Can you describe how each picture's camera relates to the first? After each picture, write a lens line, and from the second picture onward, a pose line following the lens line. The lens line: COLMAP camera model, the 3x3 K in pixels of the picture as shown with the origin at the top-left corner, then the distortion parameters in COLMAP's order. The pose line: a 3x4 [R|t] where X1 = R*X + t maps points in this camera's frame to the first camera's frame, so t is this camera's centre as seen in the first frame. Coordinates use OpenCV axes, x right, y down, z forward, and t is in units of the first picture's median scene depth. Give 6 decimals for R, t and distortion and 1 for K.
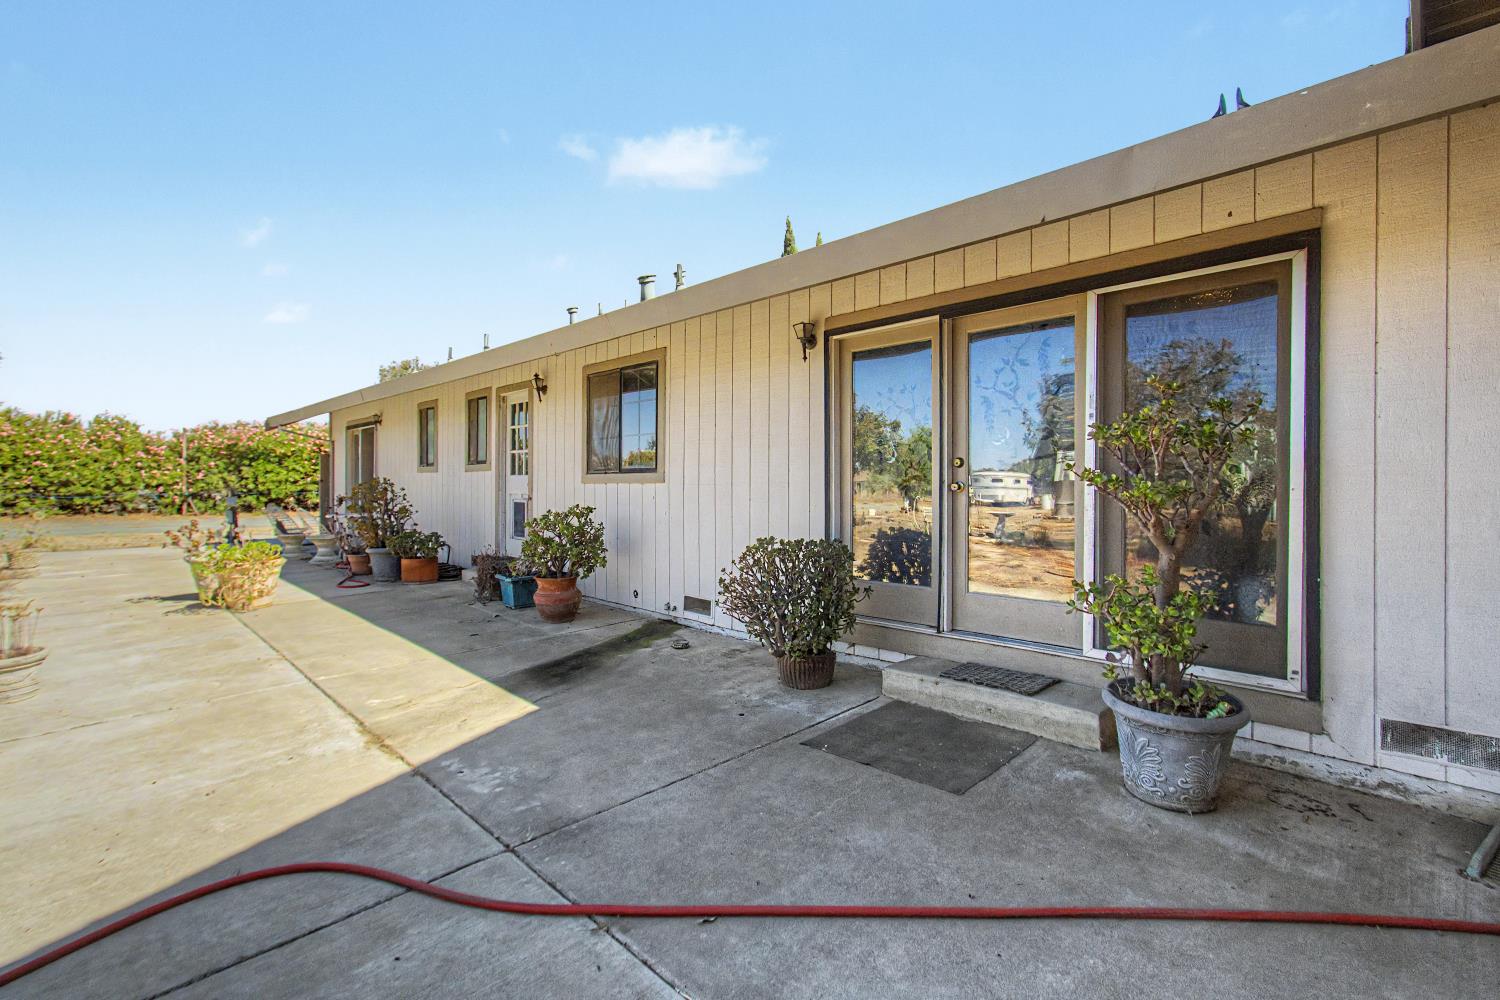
lens RADIAL K [[653.4, 0, 739.8], [0, 653.4, 494.7], [0, 0, 1]] dist [0.001785, -0.000440]
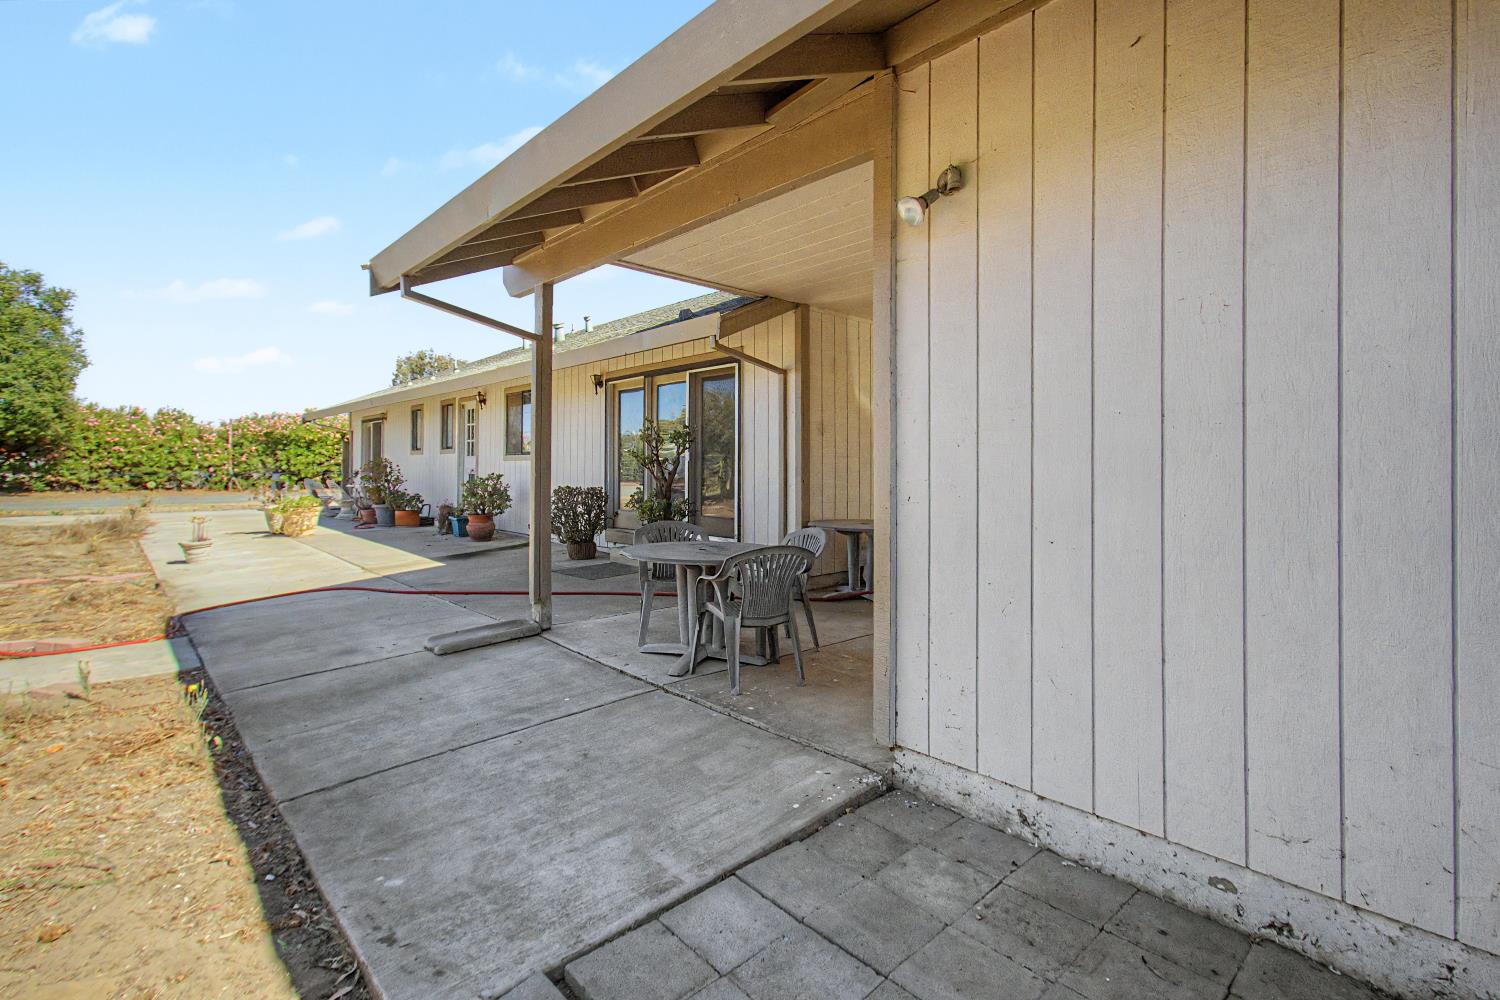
lens RADIAL K [[709.0, 0, 768.6], [0, 709.0, 470.2], [0, 0, 1]] dist [0.000333, 0.003728]
pose [[0.999641, -0.000717, -0.026787, 0.277038], [0.000341, 0.999901, -0.014051, 0.018365], [0.026795, 0.014037, 0.999542, -0.440611]]
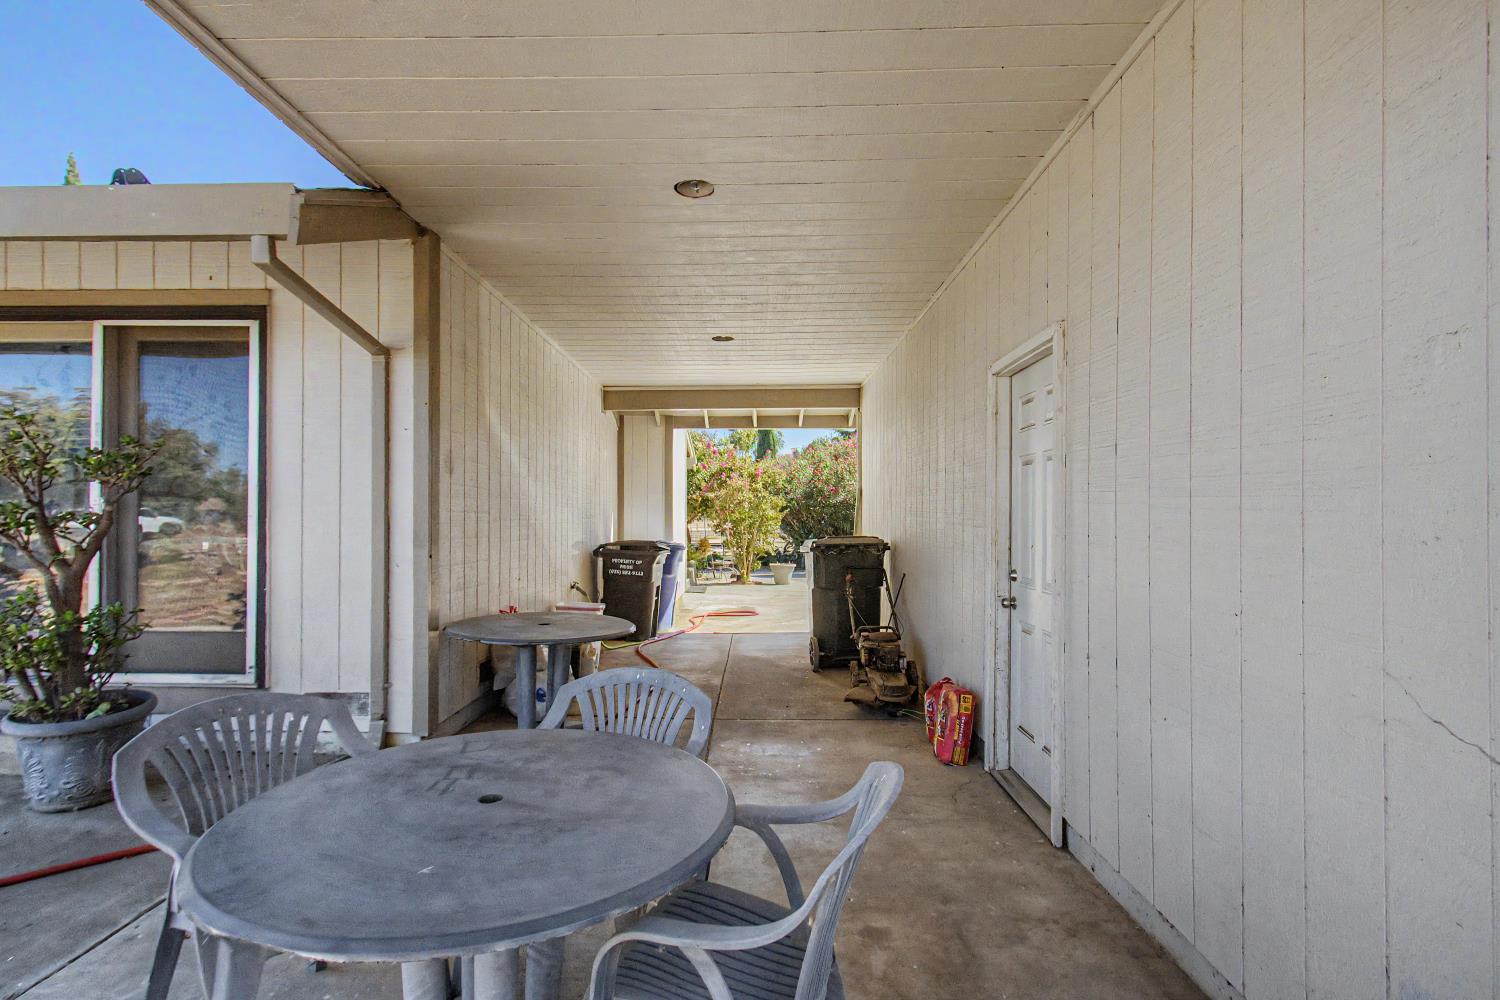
lens RADIAL K [[709.0, 0, 738.0], [0, 709.0, 507.6], [0, 0, 1]] dist [0.000333, 0.003728]
pose [[0.735441, 0.007435, 0.677548, 0.164937], [0.006747, 0.999810, -0.018295, 0.001843], [-0.677556, 0.018027, 0.735251, -0.153769]]
